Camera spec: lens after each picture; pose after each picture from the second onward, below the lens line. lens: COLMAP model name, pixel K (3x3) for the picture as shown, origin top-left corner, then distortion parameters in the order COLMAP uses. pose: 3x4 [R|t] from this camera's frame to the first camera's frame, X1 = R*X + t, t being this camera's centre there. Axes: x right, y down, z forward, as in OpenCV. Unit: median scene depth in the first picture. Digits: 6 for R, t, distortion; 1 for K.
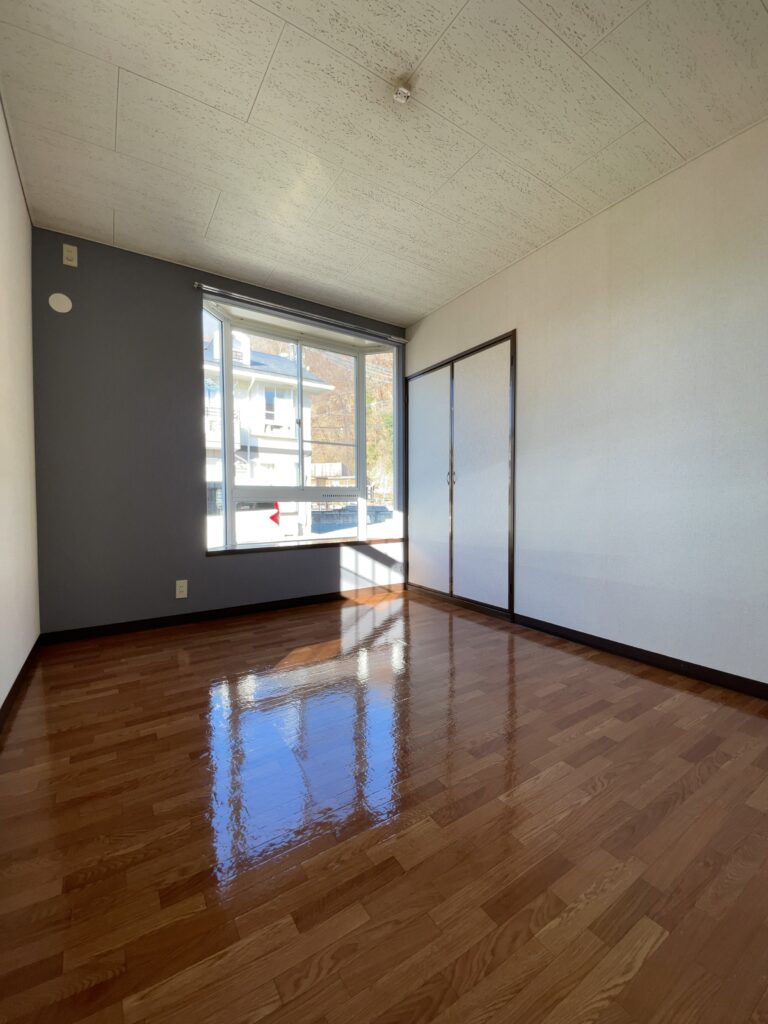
lens RADIAL K [[410.6, 0, 384.0], [0, 410.6, 512.0], [0, 0, 1]] dist [0.002330, -0.012767]
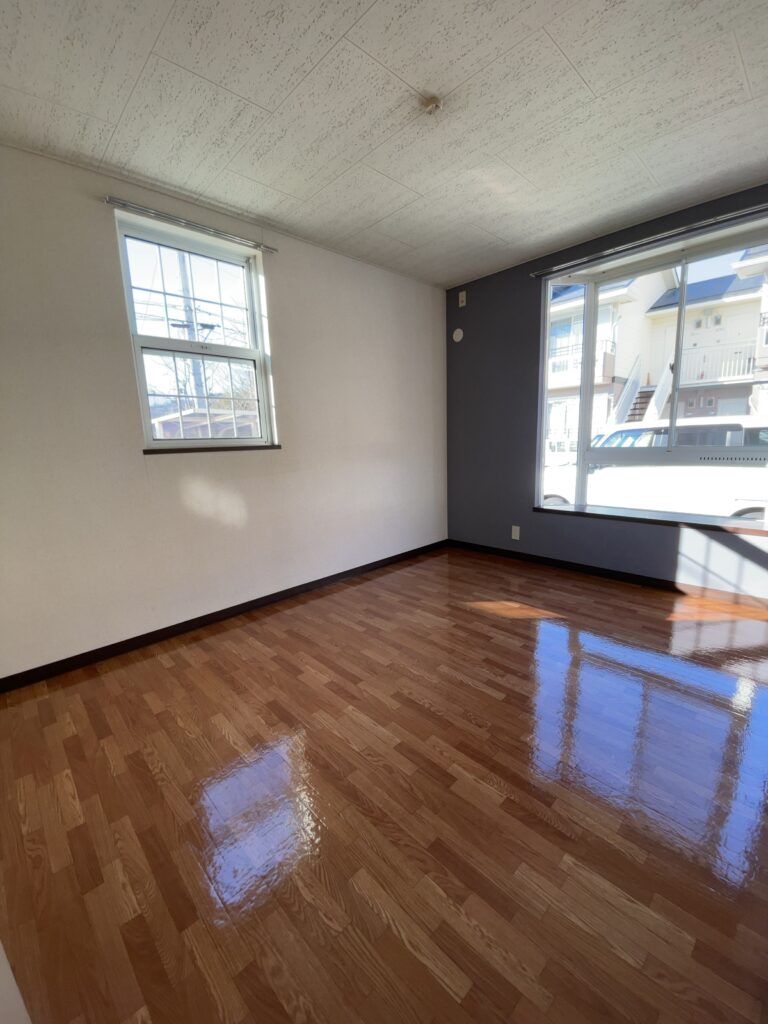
lens RADIAL K [[411.2, 0, 381.7], [0, 411.2, 516.5], [0, 0, 1]] dist [-0.051485, -0.000692]
pose [[0.171547, 0.178710, -0.968831, 0.784767], [-0.001839, 0.983466, 0.181084, -0.110328], [0.985174, -0.029283, 0.169040, 0.439337]]
